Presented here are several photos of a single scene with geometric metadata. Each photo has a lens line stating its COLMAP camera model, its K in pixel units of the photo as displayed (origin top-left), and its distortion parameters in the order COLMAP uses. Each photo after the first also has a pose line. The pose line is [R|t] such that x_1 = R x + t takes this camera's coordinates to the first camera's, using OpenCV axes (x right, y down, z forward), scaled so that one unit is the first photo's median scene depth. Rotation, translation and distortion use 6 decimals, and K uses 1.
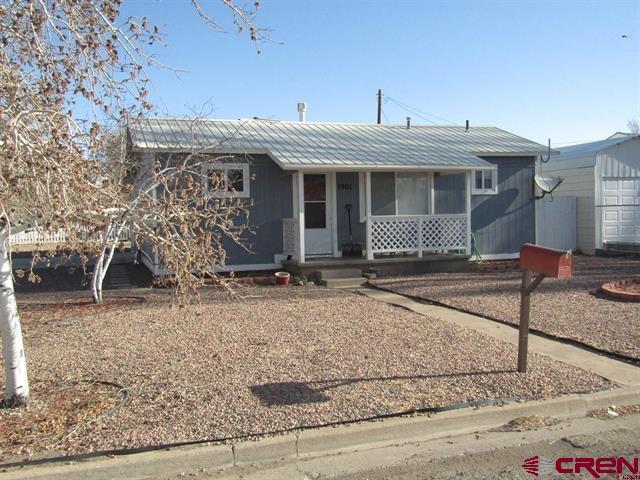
lens RADIAL K [[598.2, 0, 319.7], [0, 598.2, 238.1], [0, 0, 1]] dist [-0.018575, 0.000000]
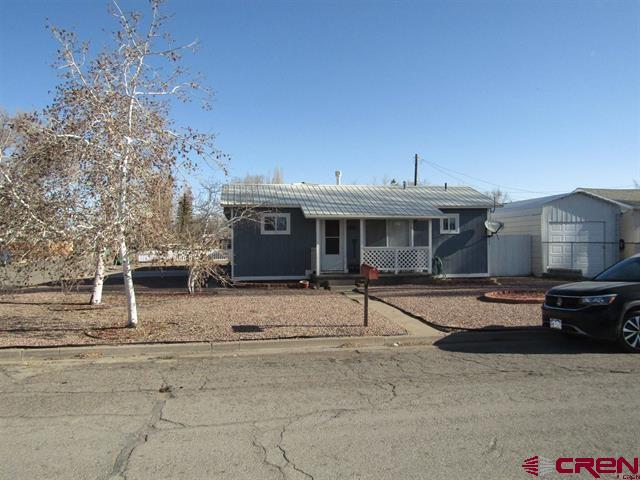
lens RADIAL K [[462.8, 0, 320.3], [0, 462.8, 242.4], [0, 0, 1]] dist [-0.003847, -0.001224]
pose [[0.987431, 0.015169, -0.157319, 0.152680], [-0.021631, 0.998988, -0.039445, 0.001324], [0.156561, 0.042352, 0.986760, -0.210091]]
